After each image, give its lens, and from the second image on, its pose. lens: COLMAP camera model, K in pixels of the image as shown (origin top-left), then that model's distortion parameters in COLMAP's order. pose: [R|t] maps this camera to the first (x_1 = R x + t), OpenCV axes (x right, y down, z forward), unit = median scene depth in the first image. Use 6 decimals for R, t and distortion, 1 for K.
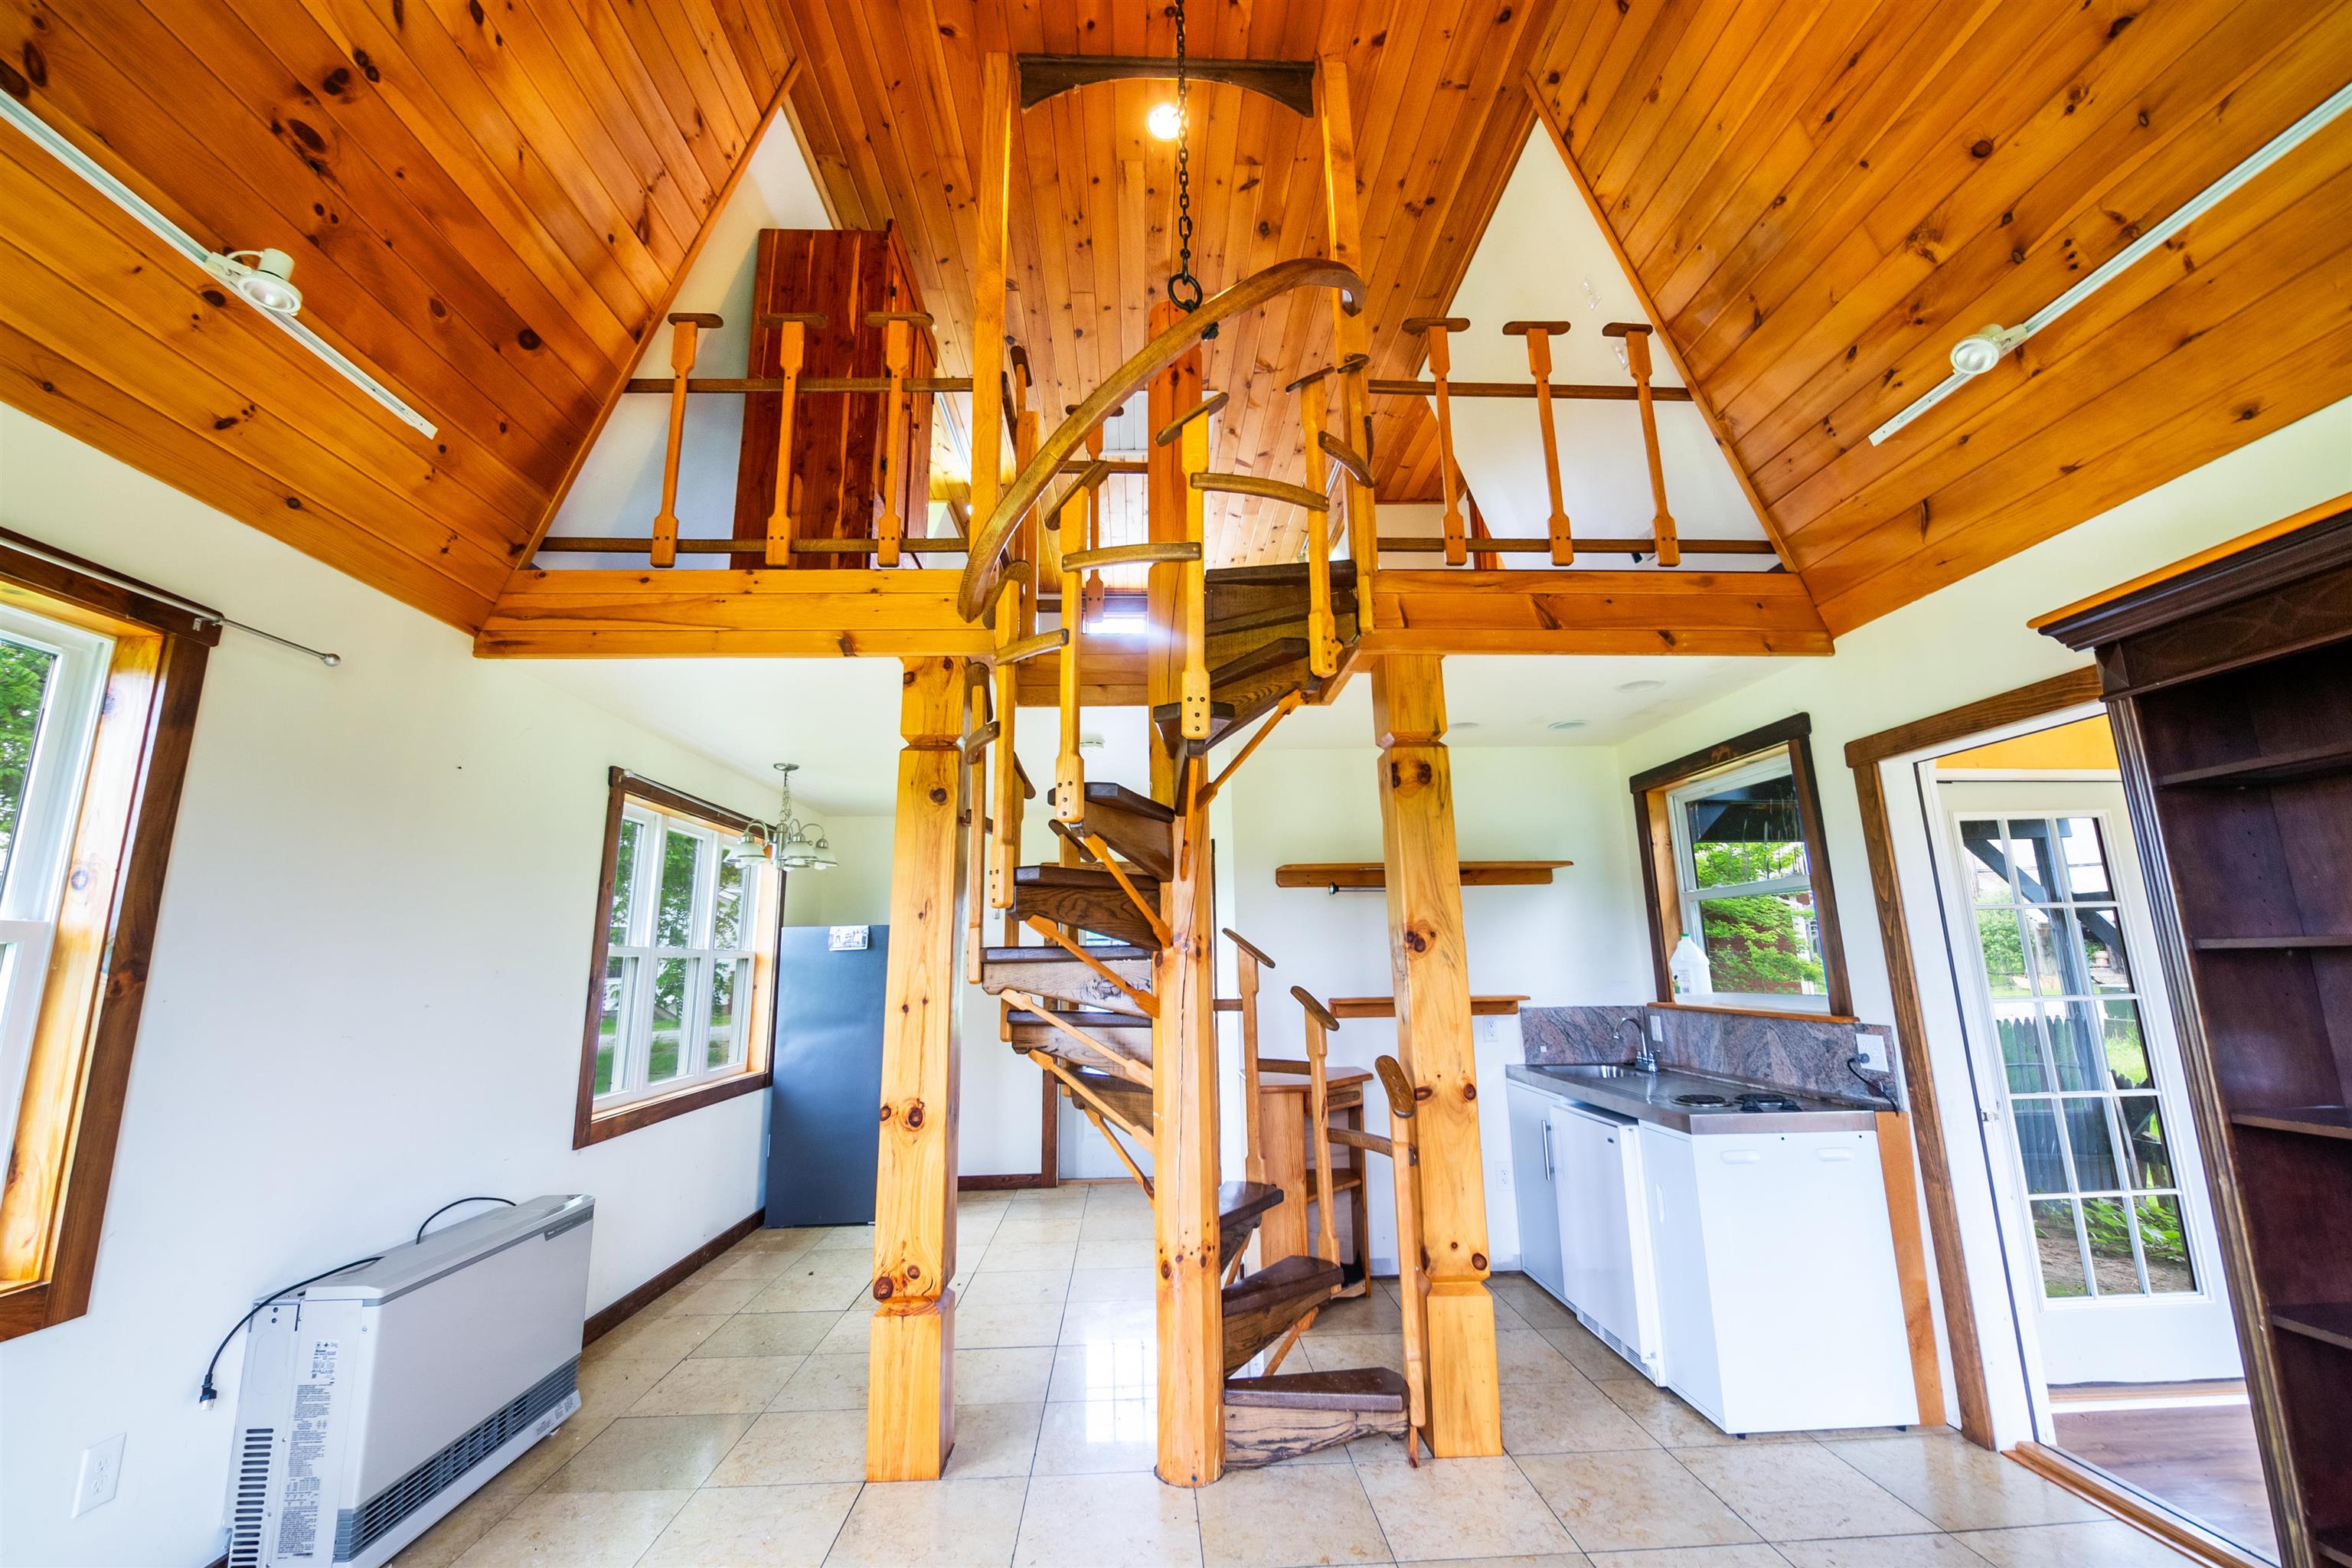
lens RADIAL K [[928.7, 0, 1176.0], [0, 928.7, 784.0], [0, 0, 1]] dist [0.001355, -0.006936]
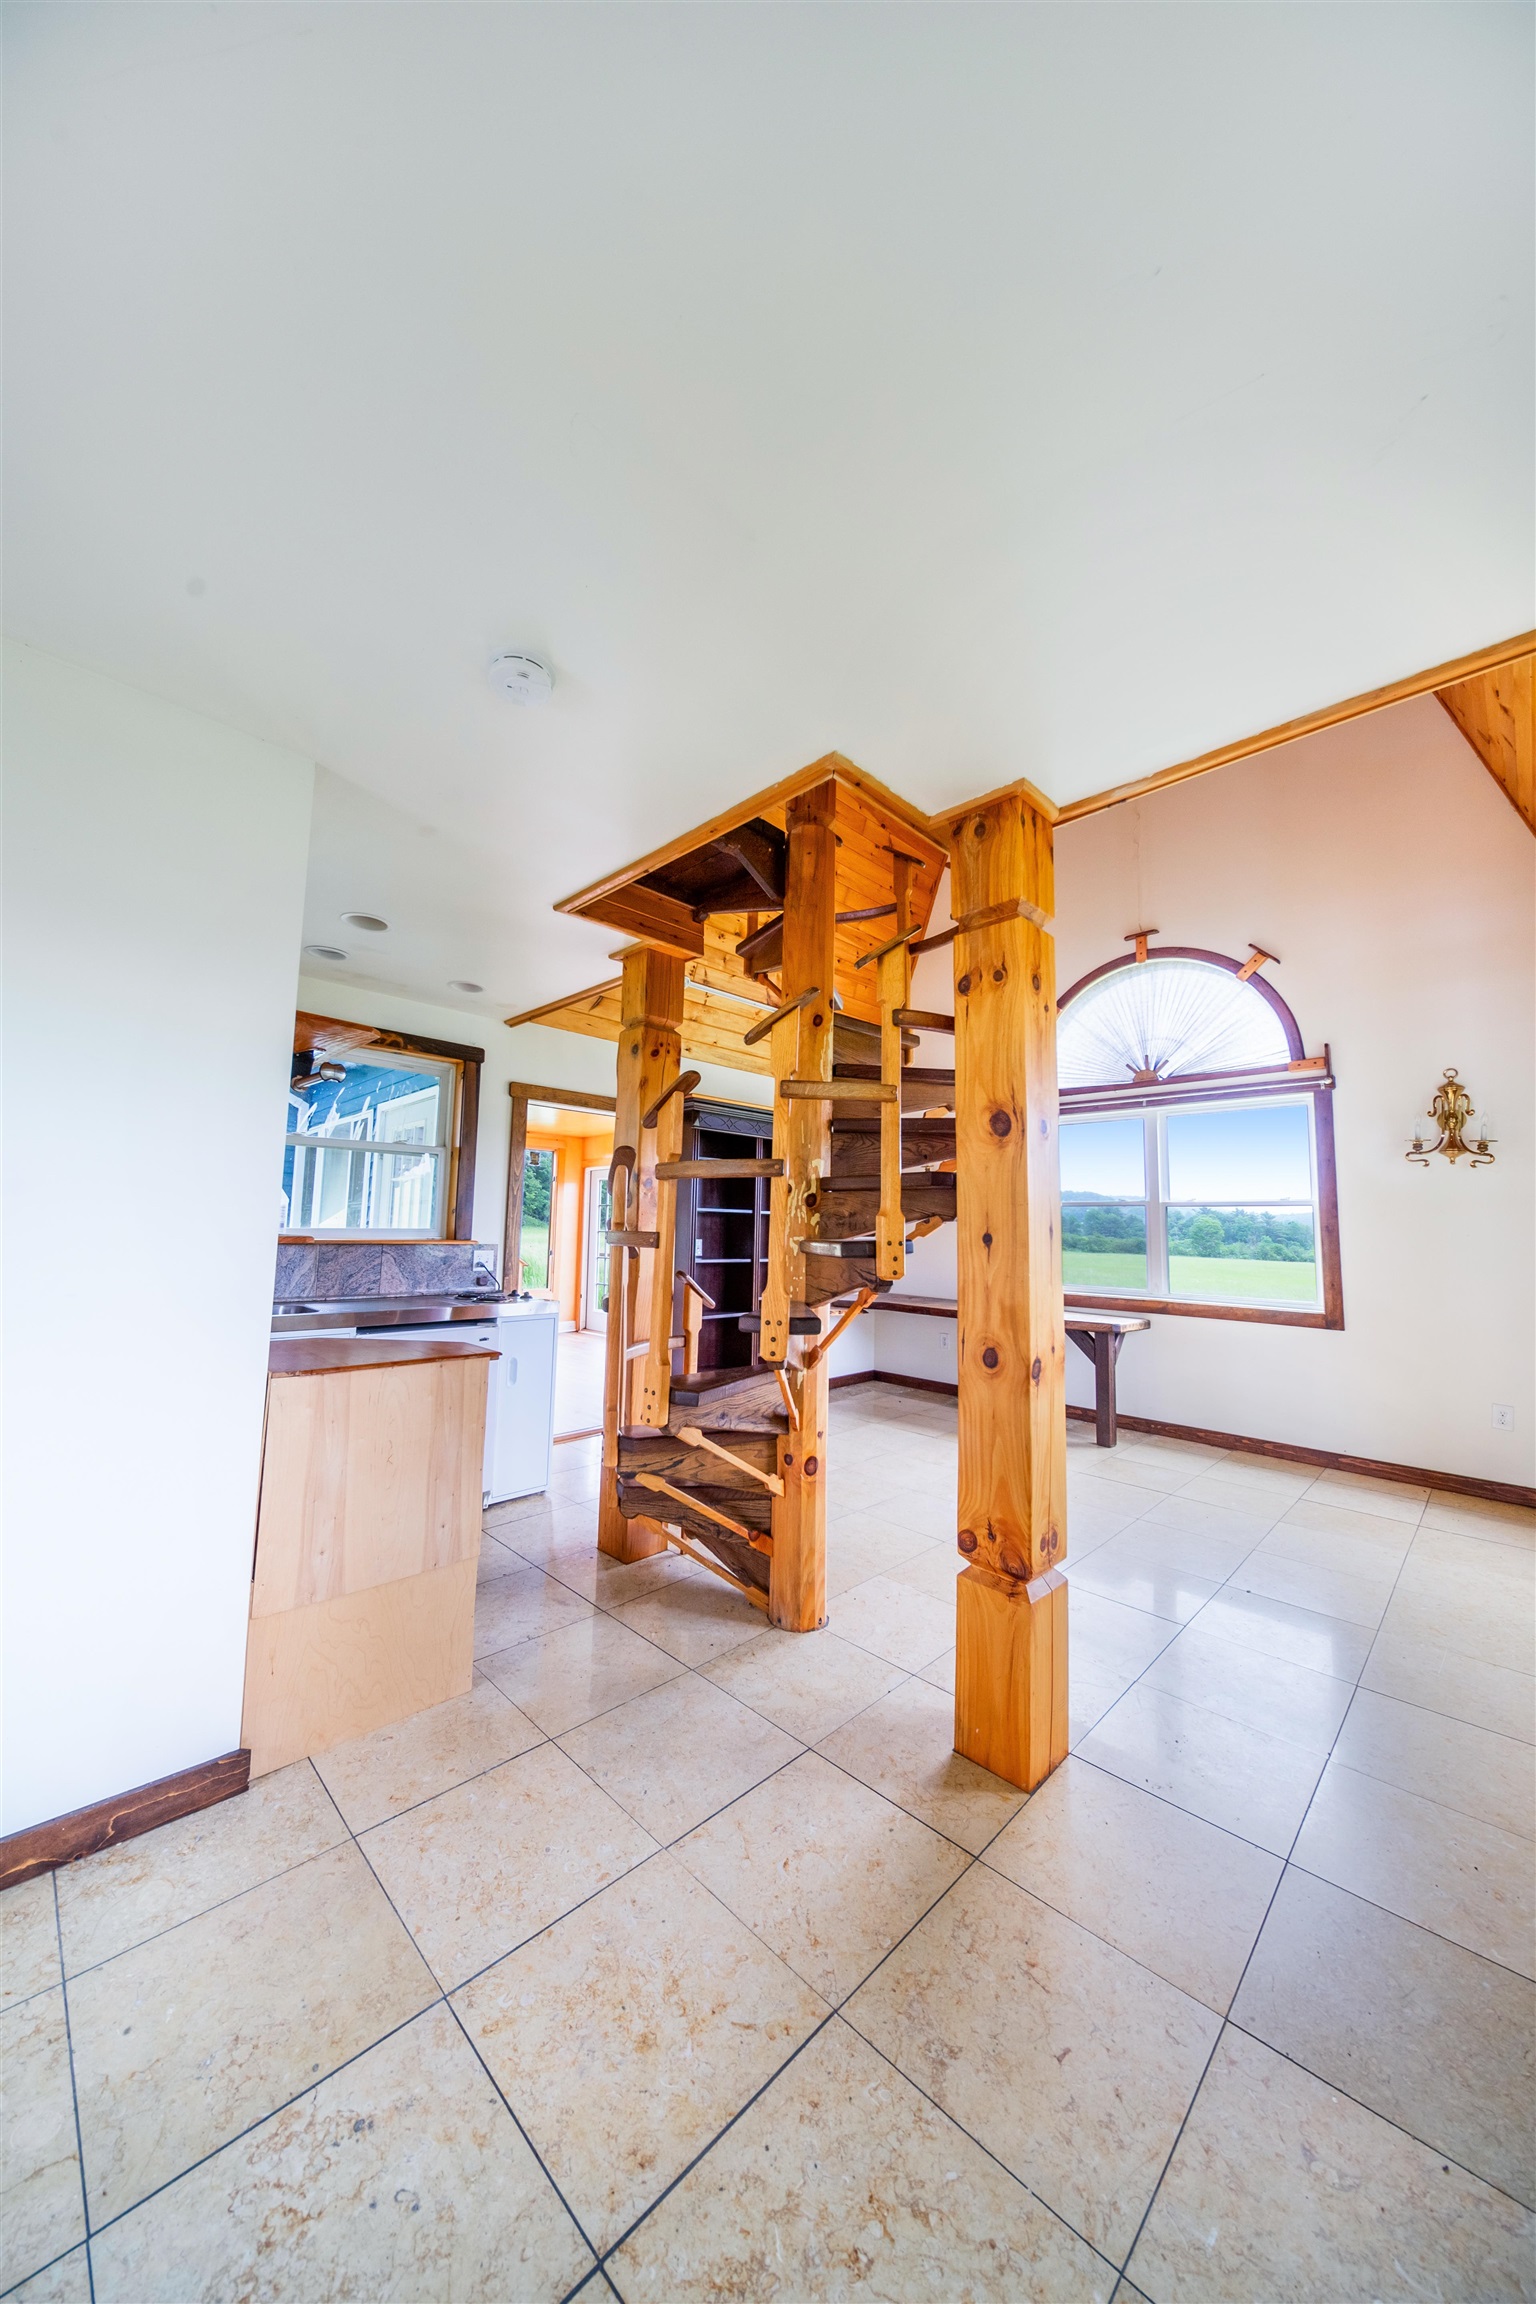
lens RADIAL K [[768.0, 0, 768.0], [0, 768.0, 1152.0], [0, 0, 1]] dist [0.002035, -0.007269]
pose [[-0.681895, 0.077984, 0.727281, -0.621041], [-0.148583, 0.958802, -0.242120, 0.359839], [-0.716200, -0.273162, -0.642215, 1.571768]]
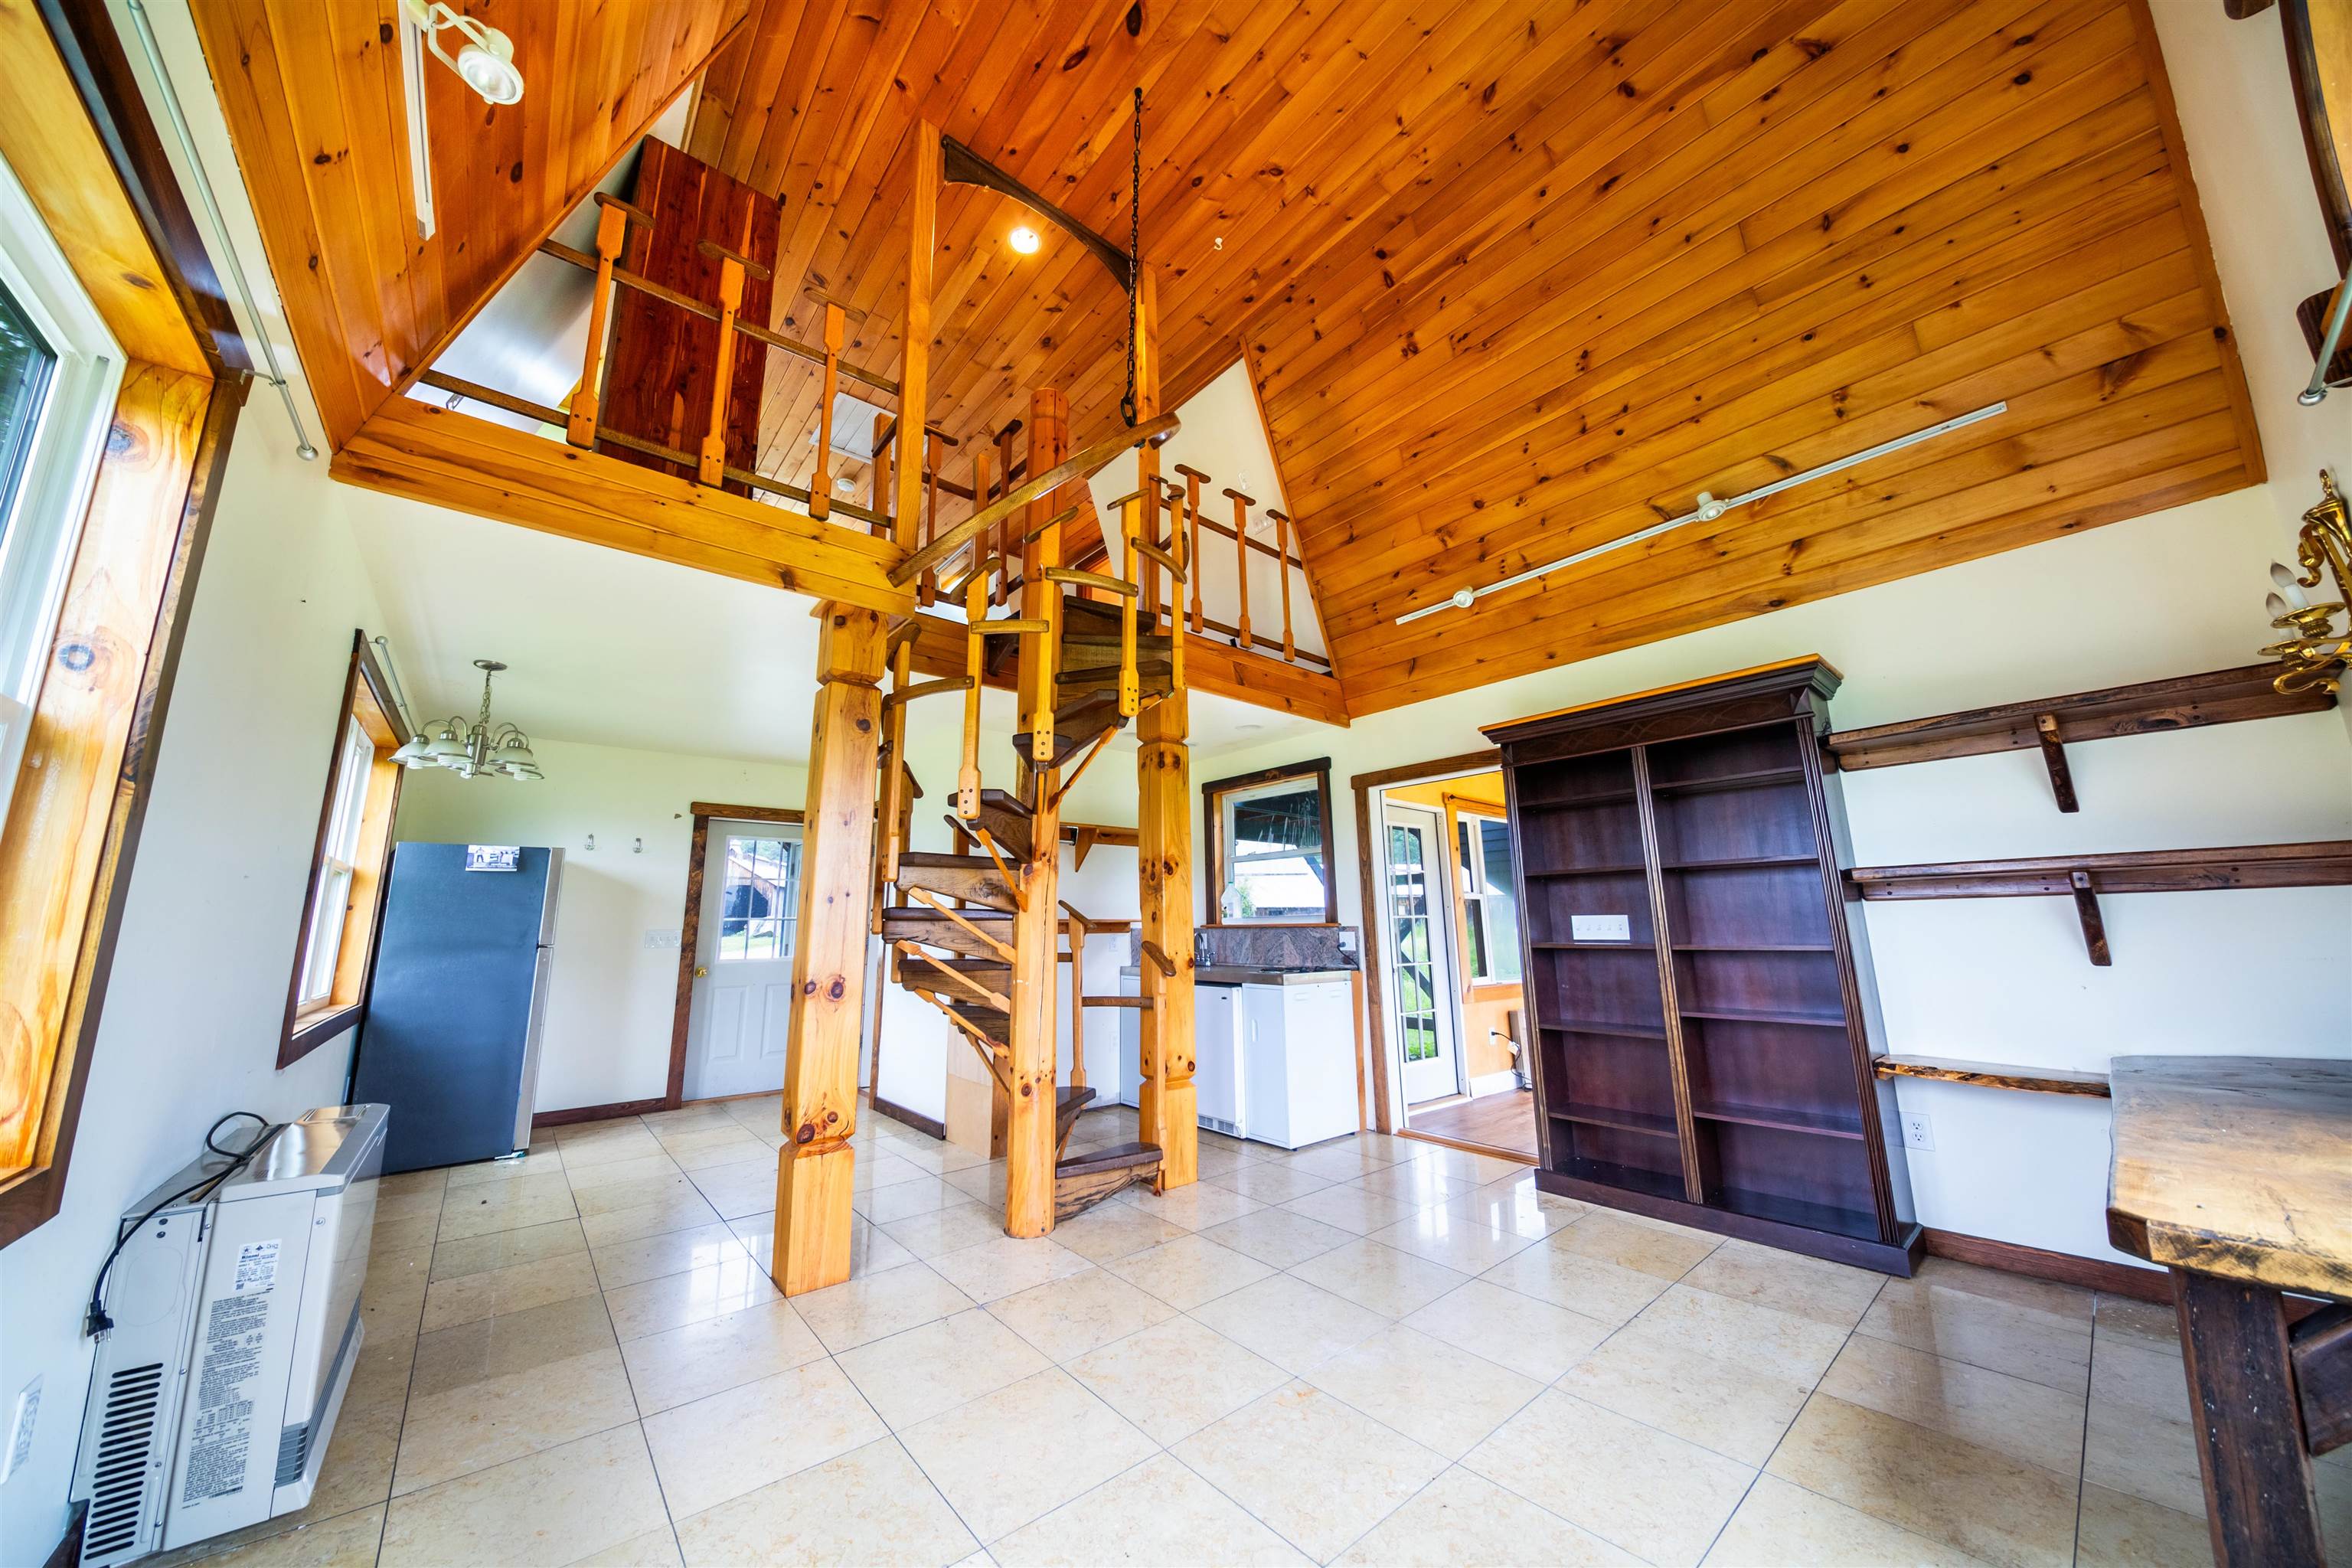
lens RADIAL K [[784.0, 0, 1152.6], [0, 784.0, 789.1], [0, 0, 1]] dist [0.002035, -0.007269]
pose [[0.799301, 0.113926, 0.590033, -0.533215], [-0.117011, 0.992578, -0.033139, 0.082536], [-0.589429, -0.042553, 0.806699, -0.033952]]
